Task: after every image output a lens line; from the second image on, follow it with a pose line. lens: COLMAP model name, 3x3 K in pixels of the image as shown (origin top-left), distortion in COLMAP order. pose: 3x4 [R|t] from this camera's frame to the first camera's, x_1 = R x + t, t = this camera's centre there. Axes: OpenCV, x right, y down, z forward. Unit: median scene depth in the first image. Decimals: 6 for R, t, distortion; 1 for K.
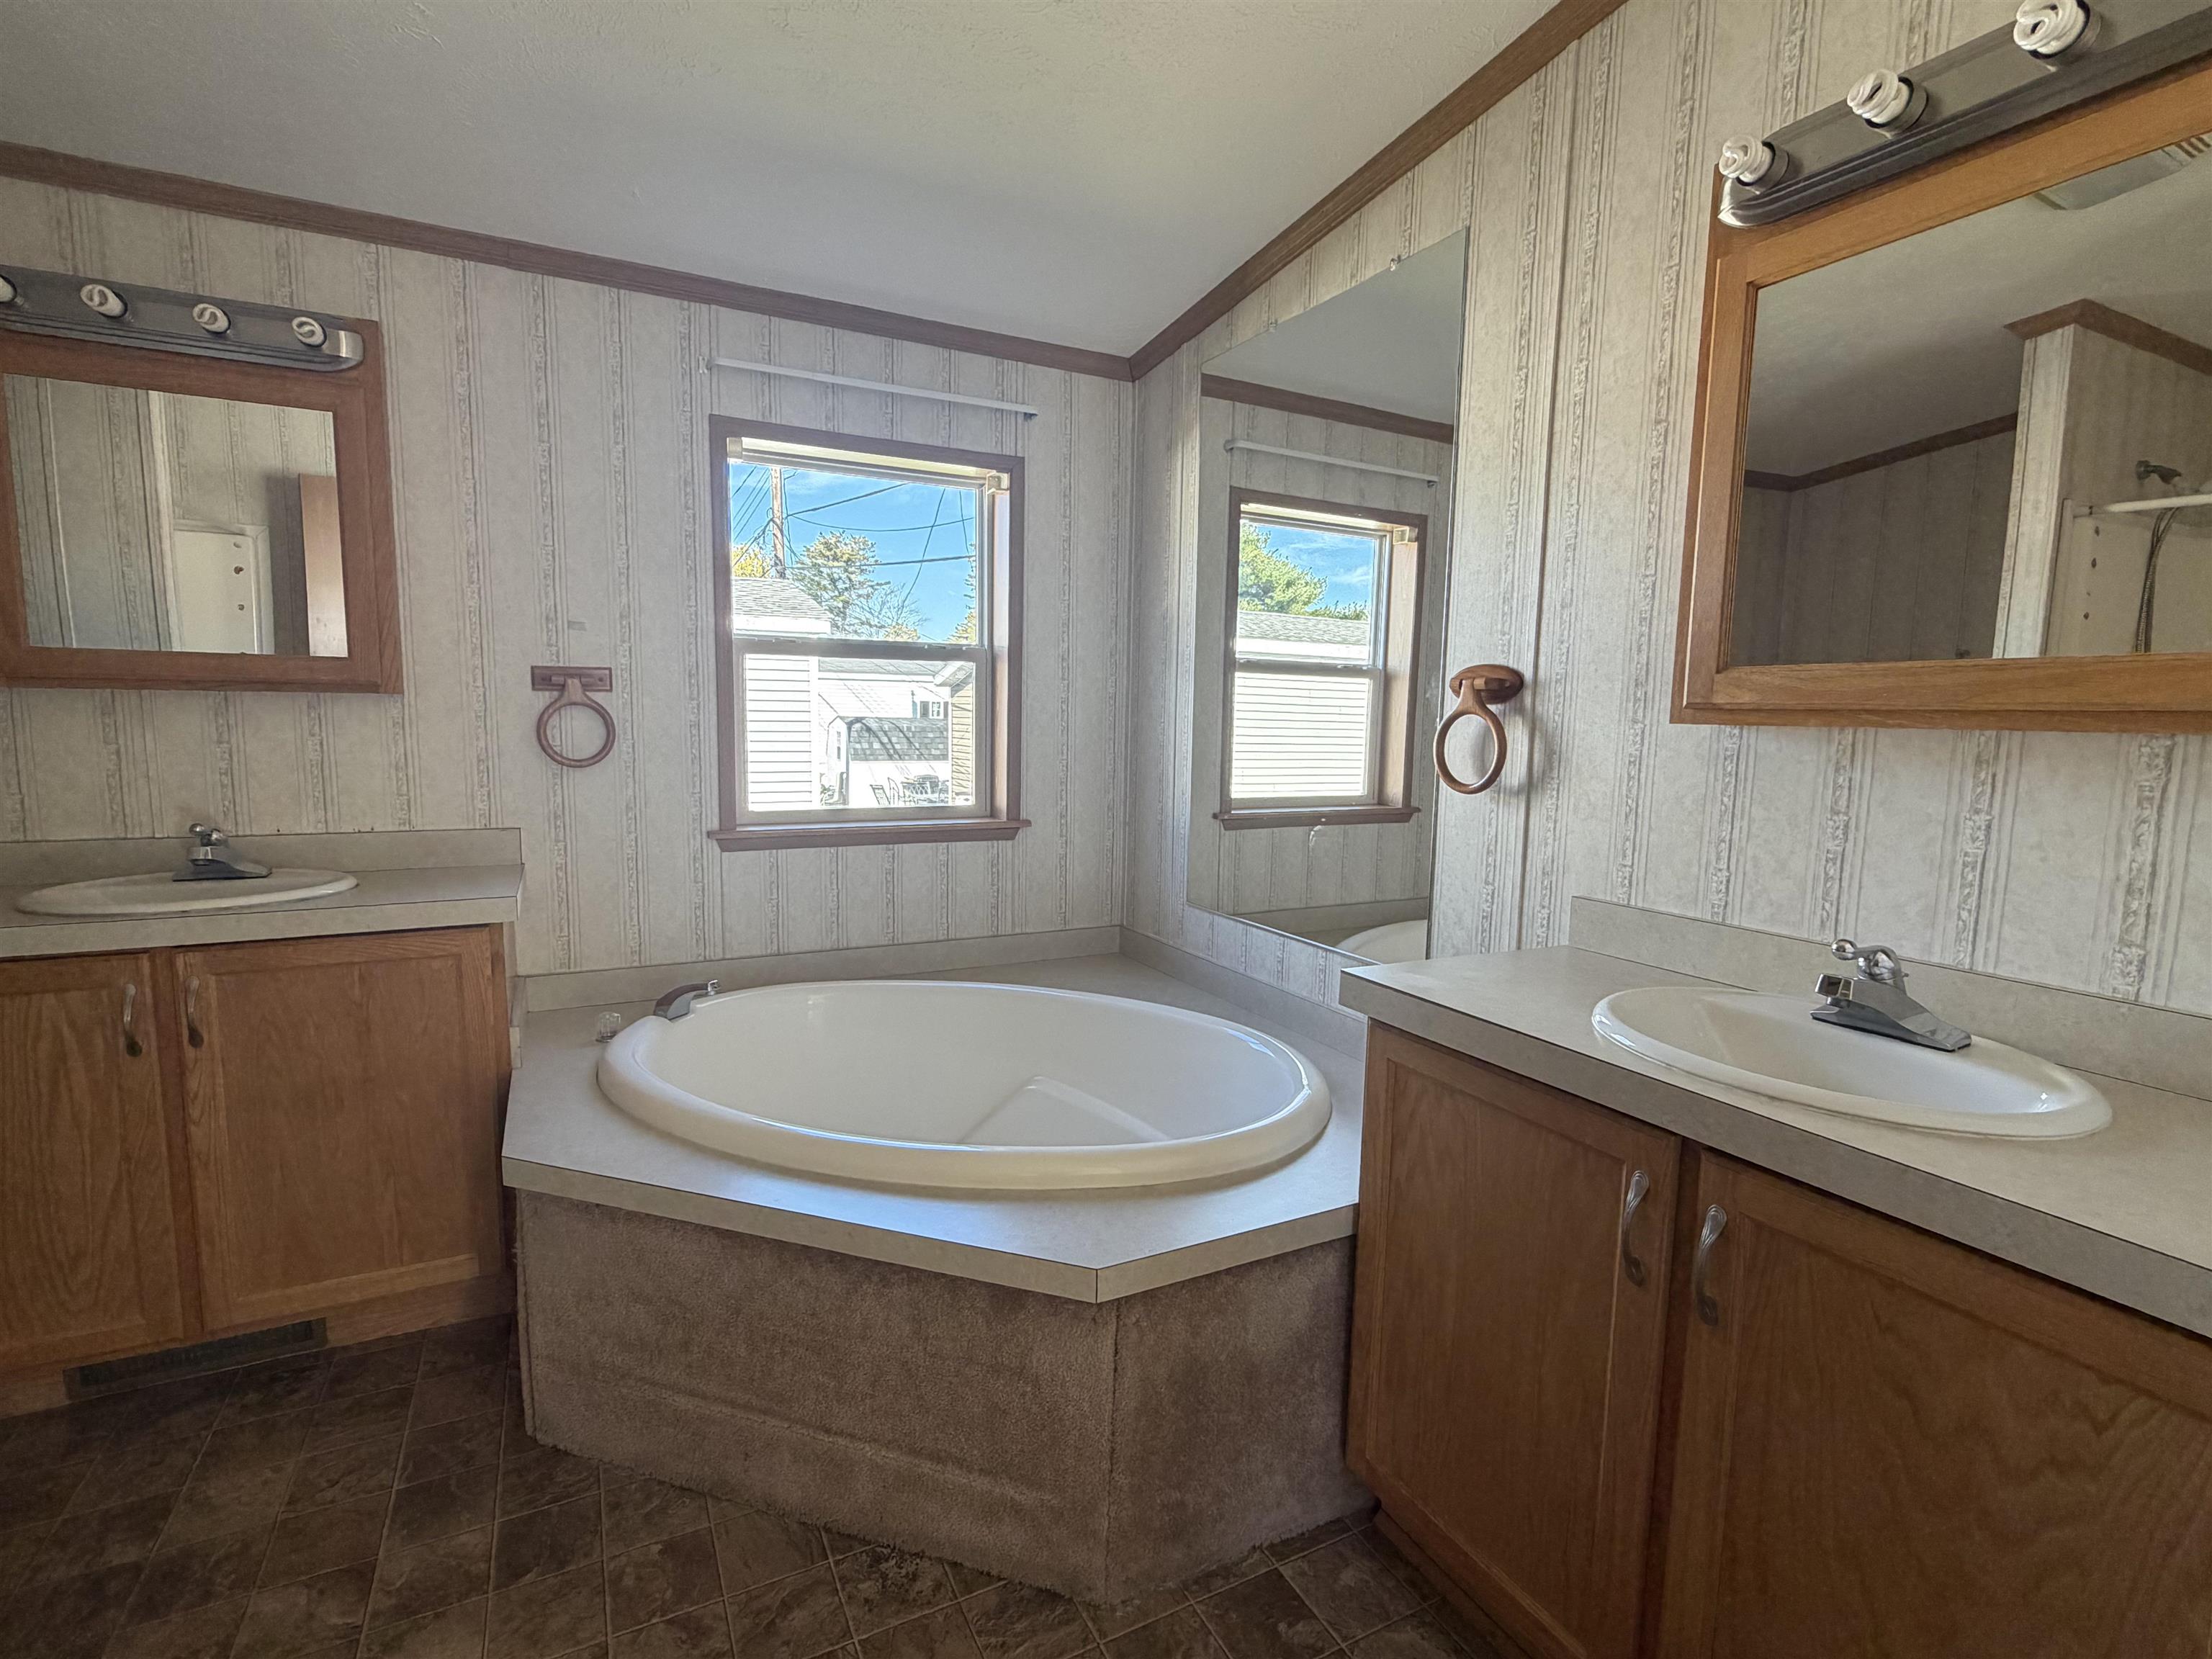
lens RADIAL K [[1060.2, 0, 1106.0], [0, 1060.2, 829.5], [0, 0, 1]] dist [0.000755, 0.000619]
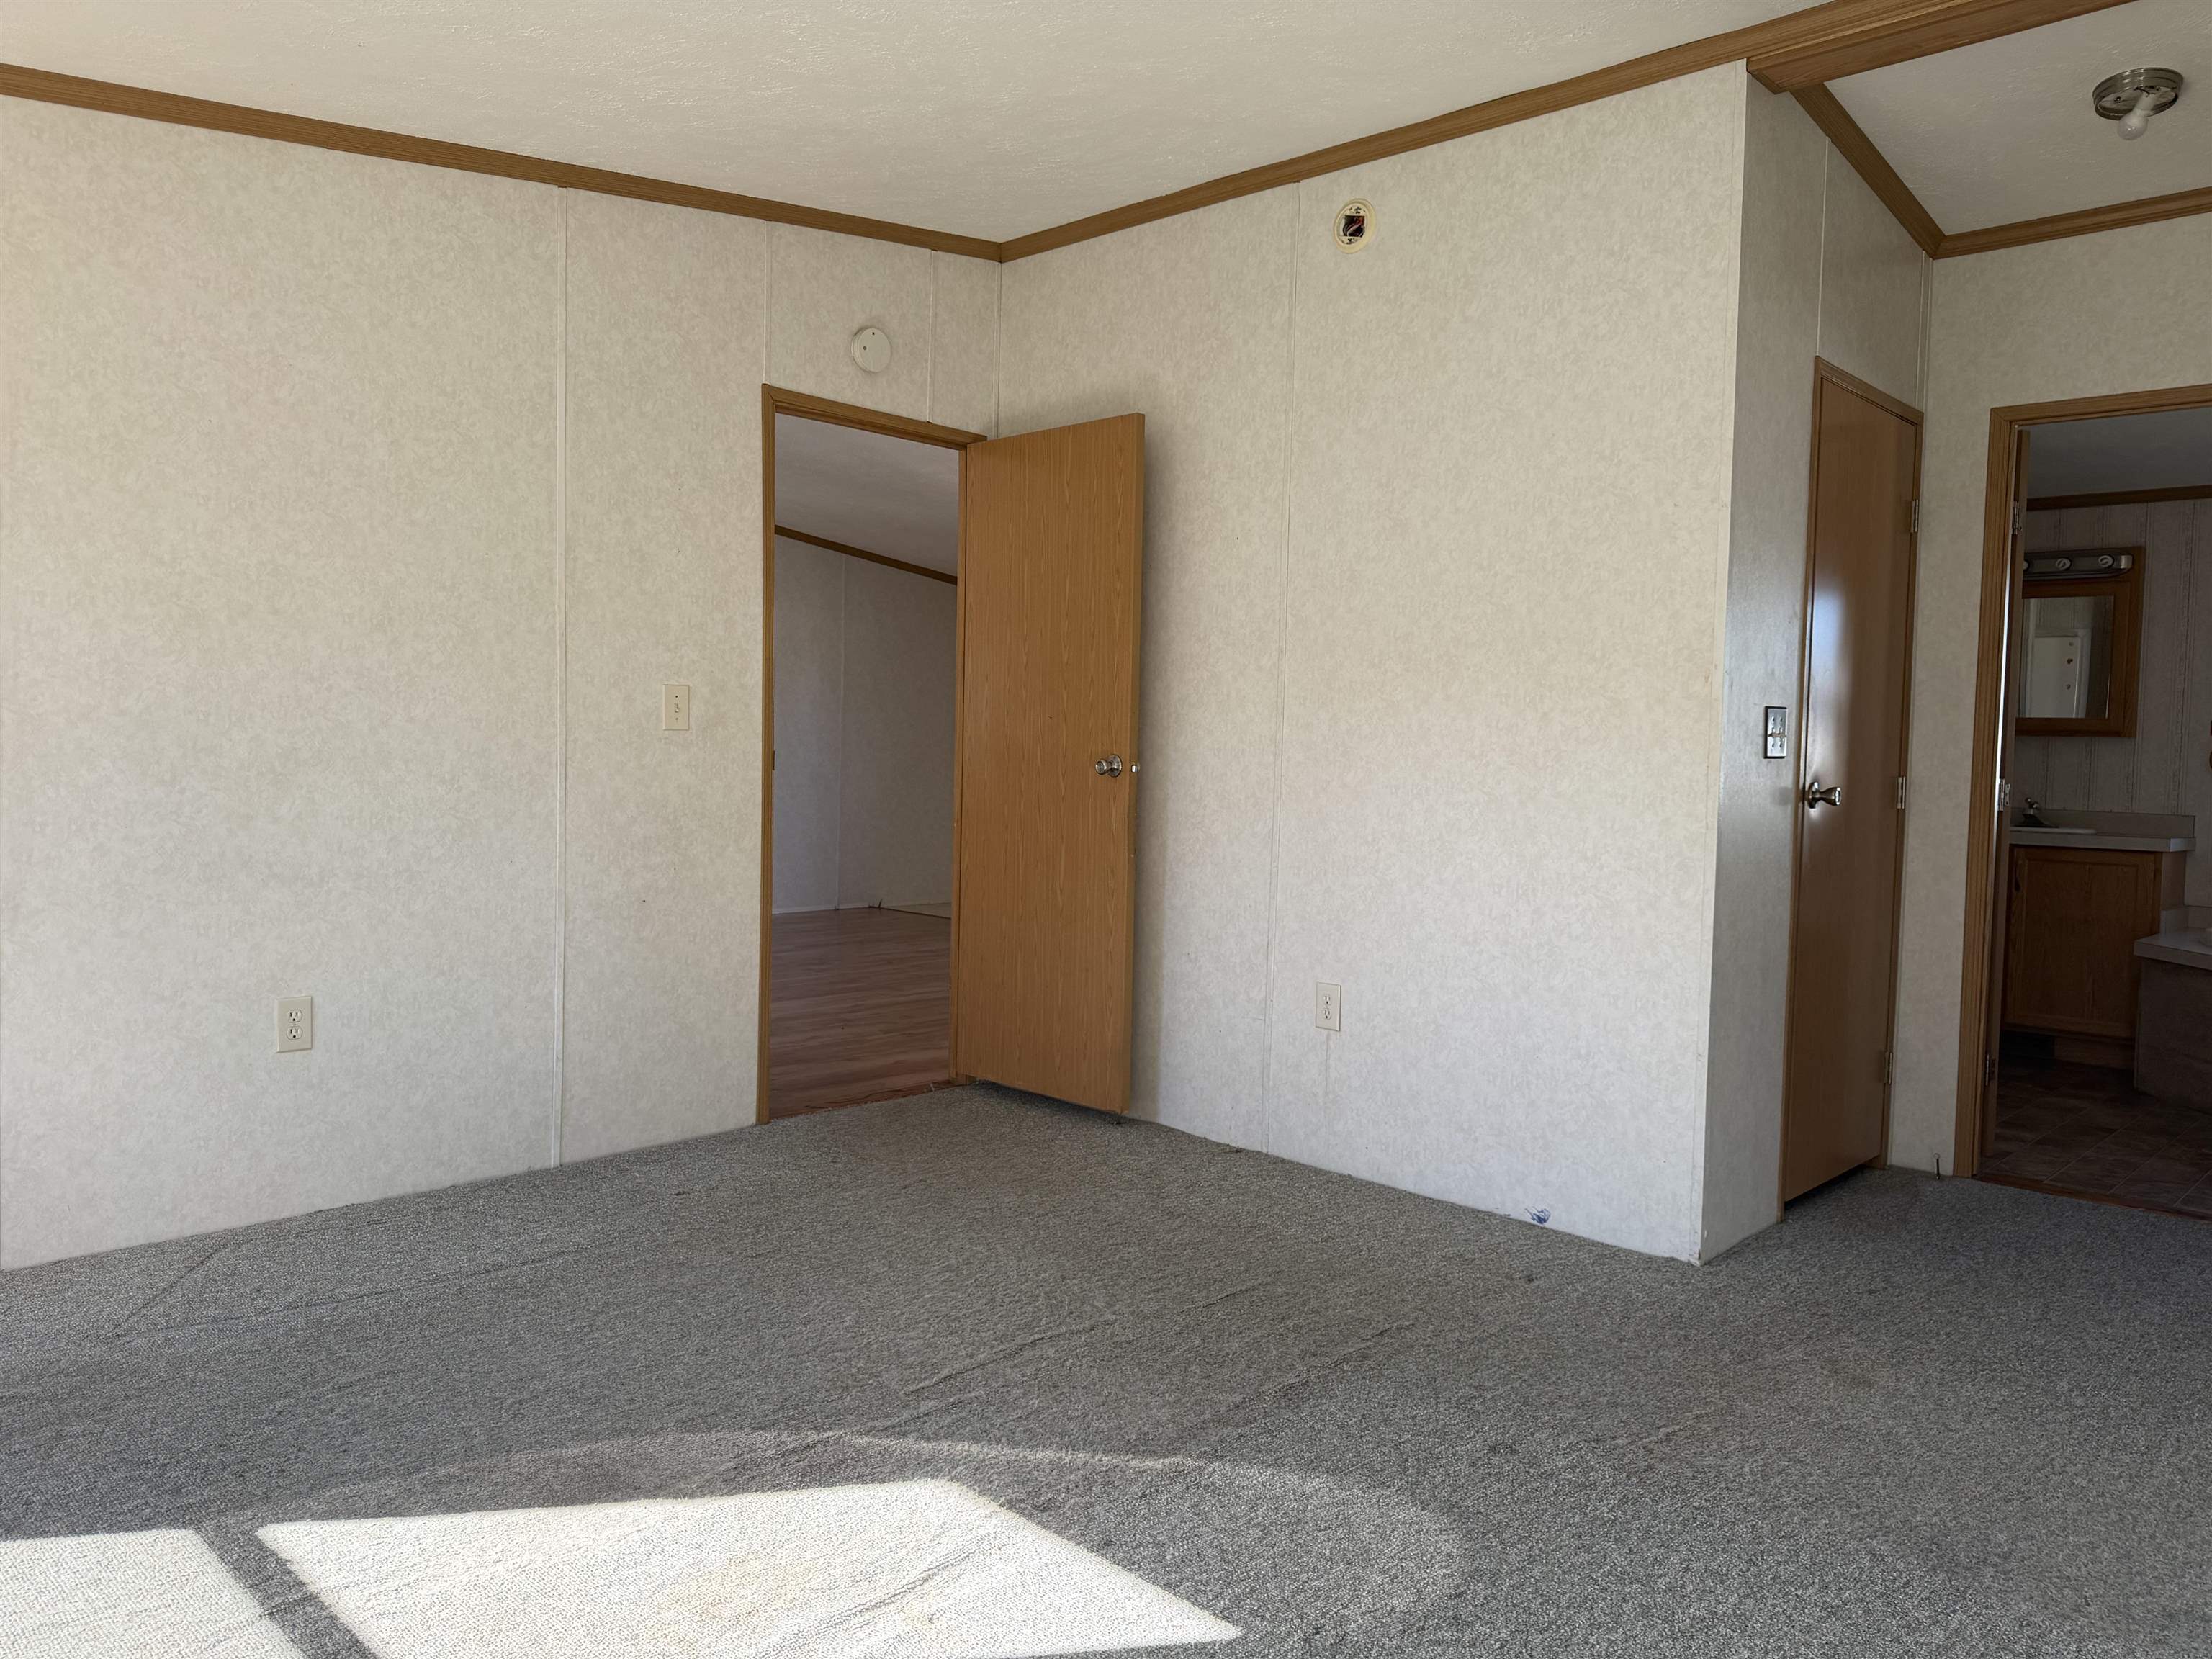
lens RADIAL K [[1566.6, 0, 1100.1], [0, 1566.6, 824.5], [0, 0, 1]] dist [0.004195, -0.003673]
pose [[0.325859, 0.037187, -0.944687, 0.742074], [-0.122300, 0.992488, -0.003117, 0.139861], [0.937475, 0.116550, 0.327959, -0.870716]]
